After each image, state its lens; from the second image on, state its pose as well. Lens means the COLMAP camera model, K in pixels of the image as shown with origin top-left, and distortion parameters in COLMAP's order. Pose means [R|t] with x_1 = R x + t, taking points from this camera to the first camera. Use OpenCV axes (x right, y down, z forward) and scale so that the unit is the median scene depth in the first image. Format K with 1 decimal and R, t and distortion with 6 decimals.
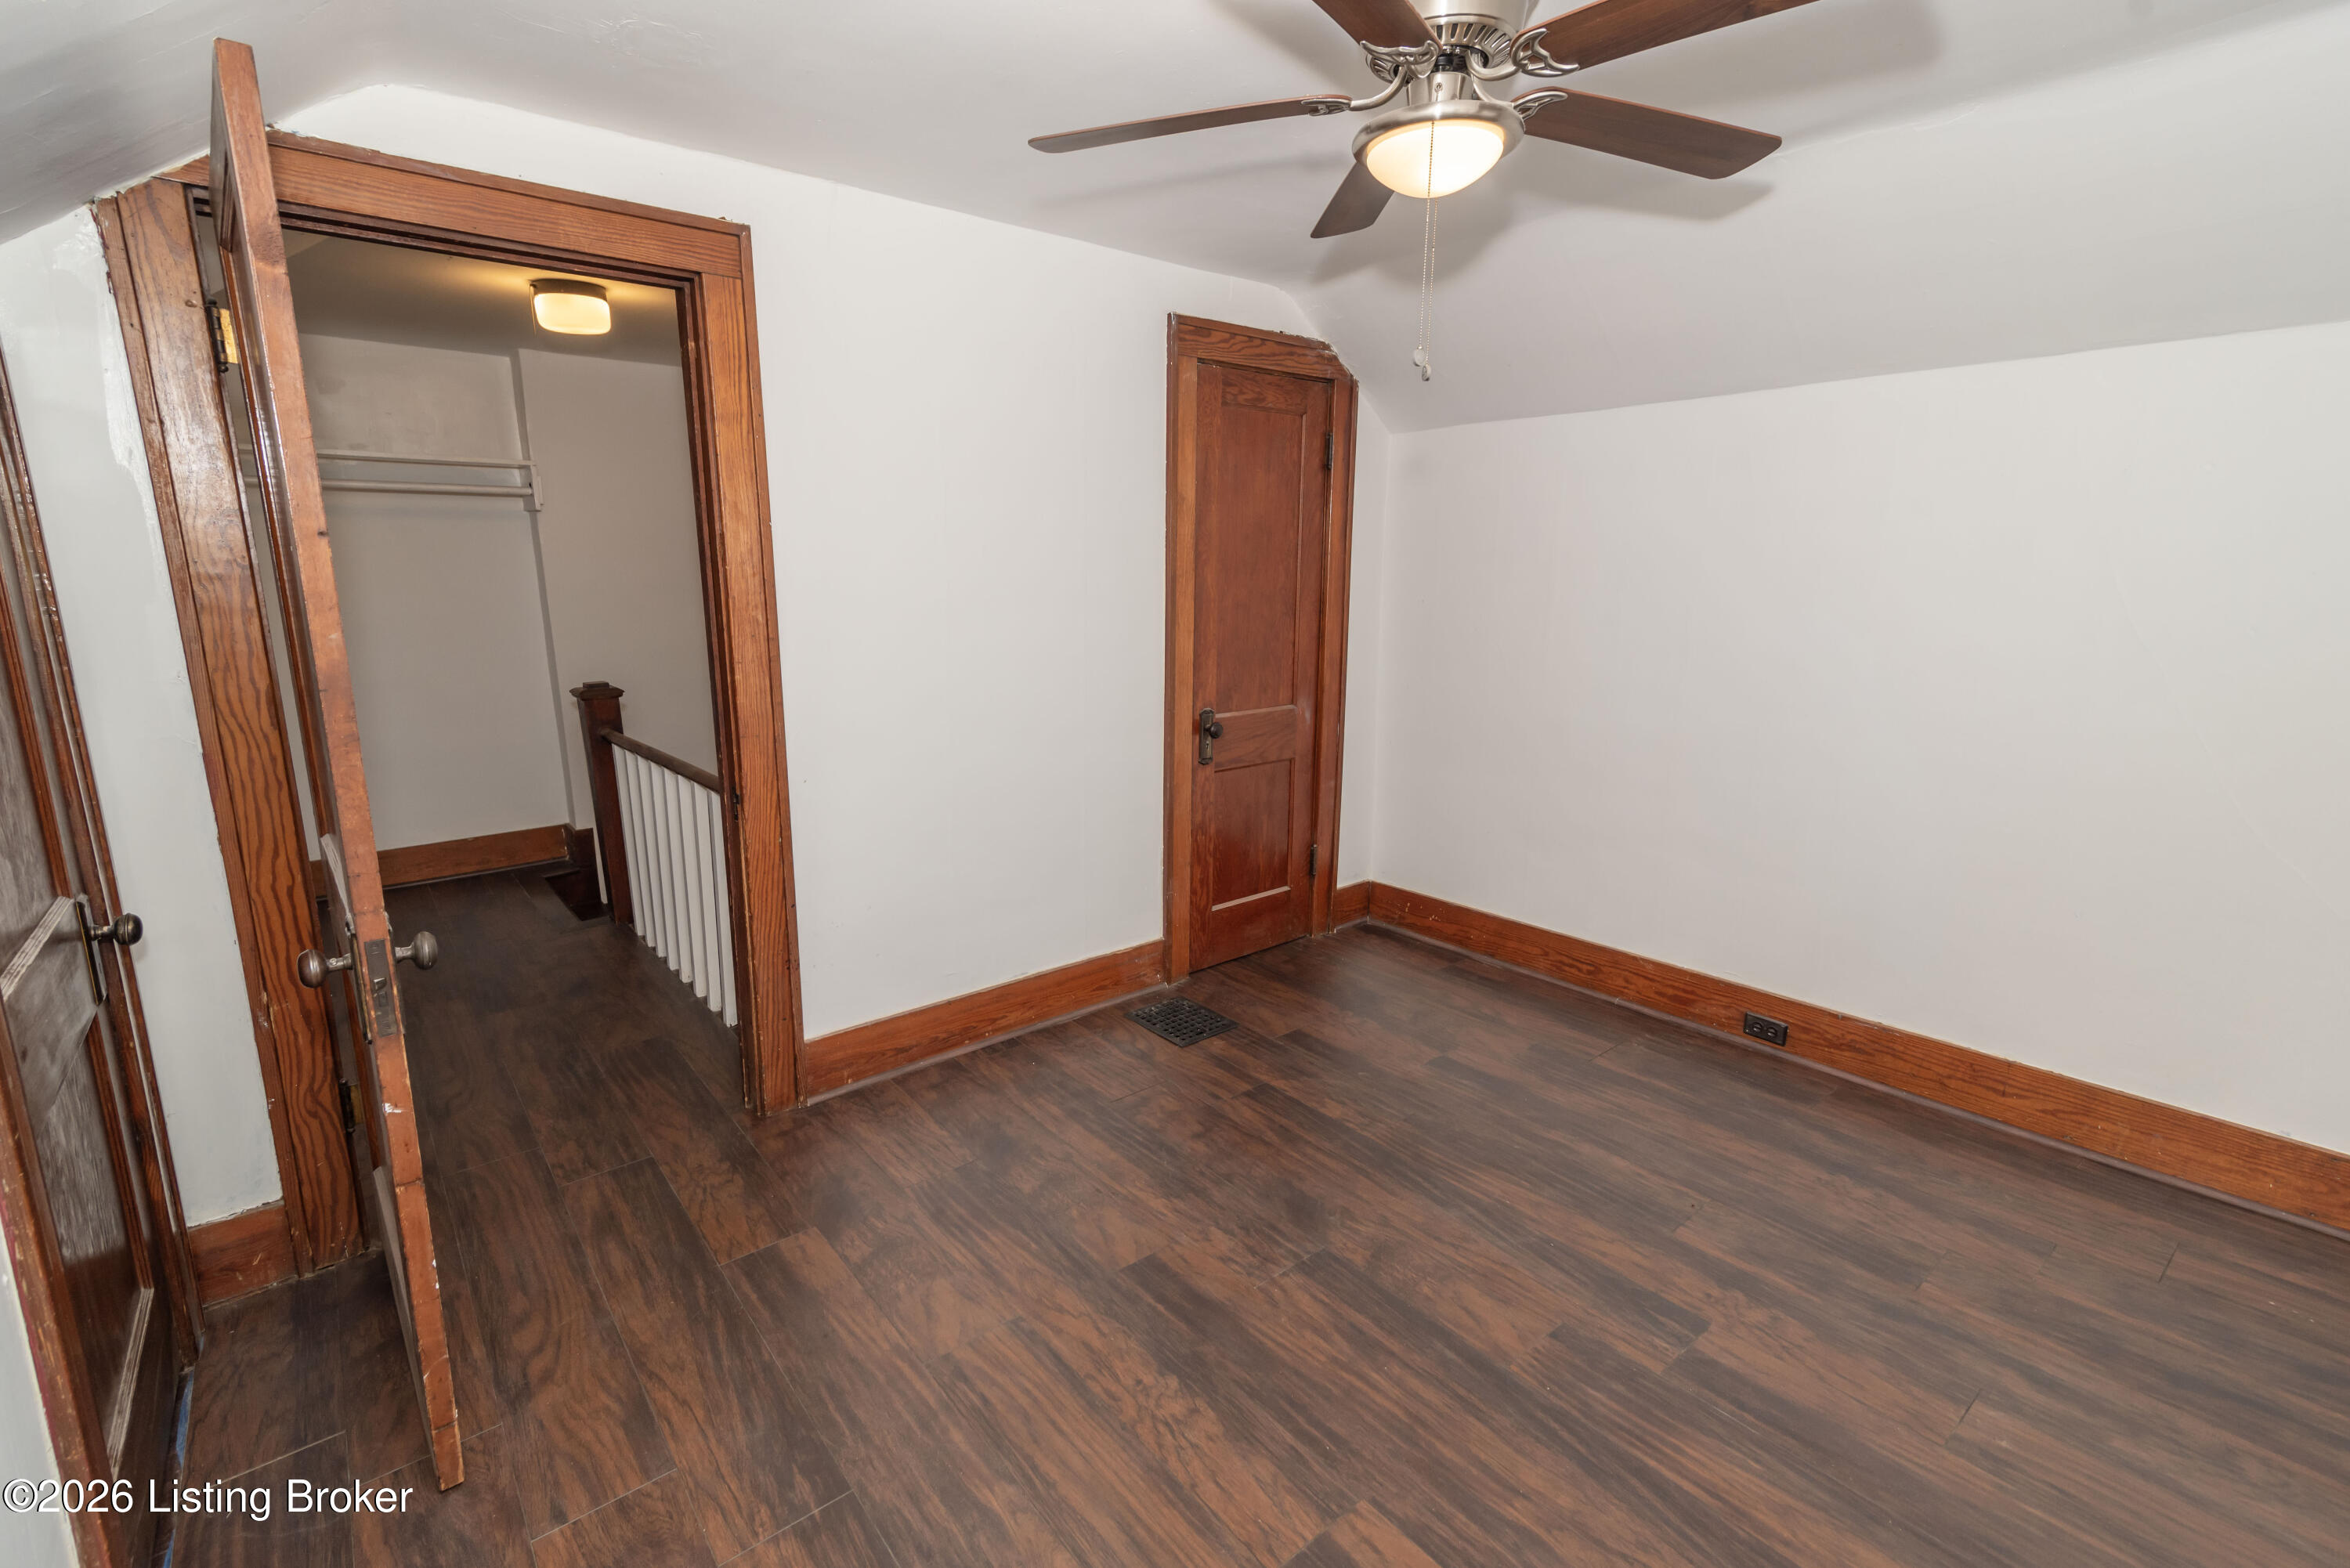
lens RADIAL K [[1070.2, 0, 1163.9], [0, 1070.2, 786.9], [0, 0, 1]] dist [0.016256, -0.000817]
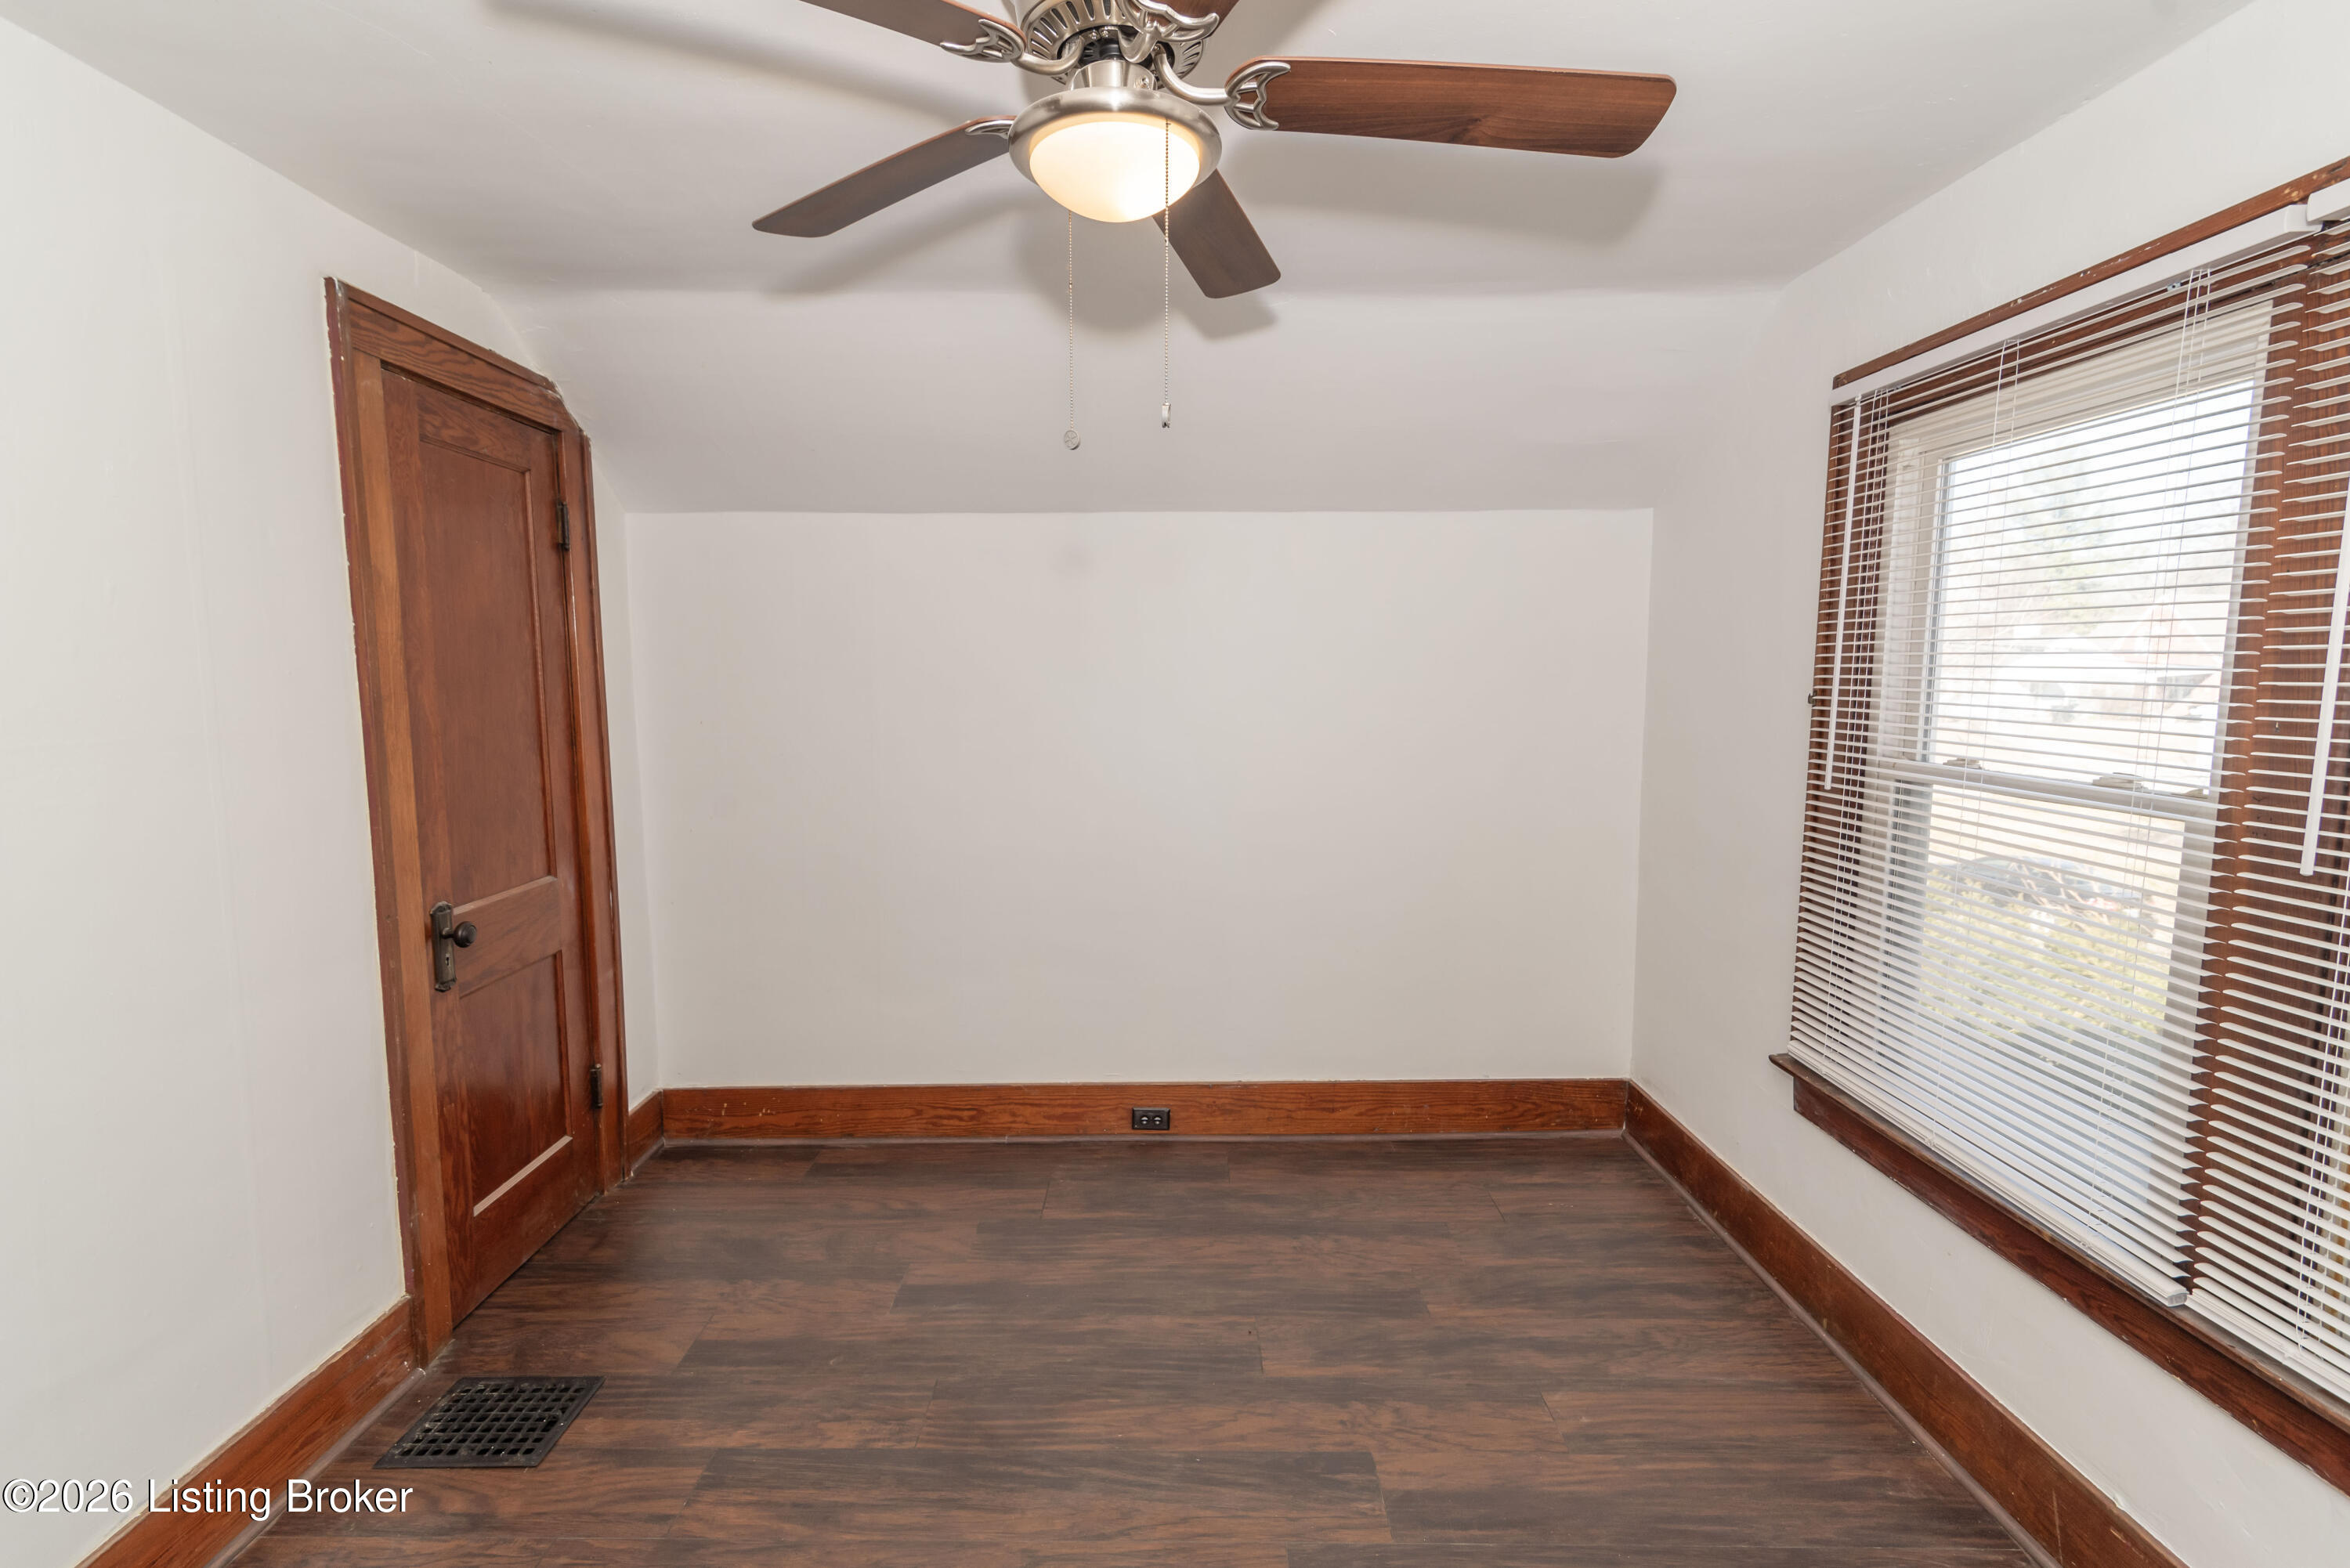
lens RADIAL K [[1070.2, 0, 1163.9], [0, 1070.2, 786.9], [0, 0, 1]] dist [0.016256, -0.000817]
pose [[0.633366, -0.087330, 0.768909, -0.178368], [0.162375, 0.986490, -0.021710, -0.059168], [-0.756626, 0.138602, 0.638989, 0.263324]]
